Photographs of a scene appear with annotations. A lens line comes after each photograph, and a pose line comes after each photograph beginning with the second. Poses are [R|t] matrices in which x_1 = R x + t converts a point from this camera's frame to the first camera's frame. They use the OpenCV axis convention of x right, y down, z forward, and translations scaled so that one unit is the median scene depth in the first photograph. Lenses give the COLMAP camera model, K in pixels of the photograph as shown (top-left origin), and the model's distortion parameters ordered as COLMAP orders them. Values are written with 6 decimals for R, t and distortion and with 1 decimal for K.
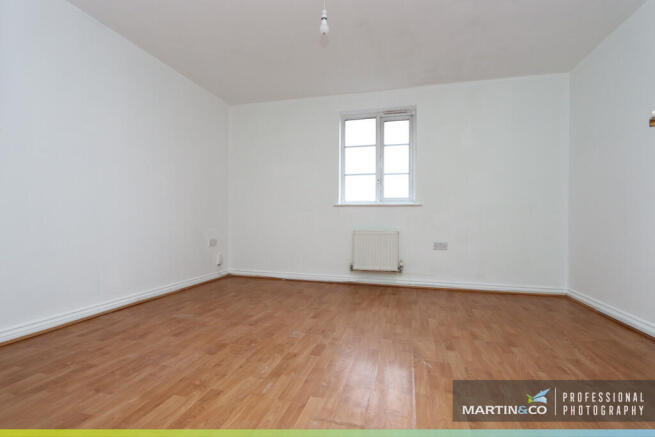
lens RADIAL K [[301.1, 0, 327.5], [0, 301.1, 218.5], [0, 0, 1]] dist [-0.014006, -0.000225]
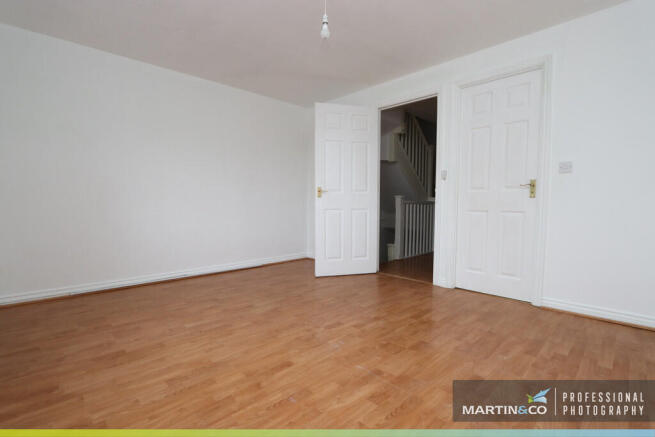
lens RADIAL K [[301.1, 0, 327.5], [0, 301.1, 218.5], [0, 0, 1]] dist [-0.014006, -0.000225]
pose [[-0.854285, -0.039799, 0.518279, -0.583526], [-0.014681, 0.998514, 0.052477, -0.050598], [-0.519597, 0.037222, -0.853600, 1.920371]]
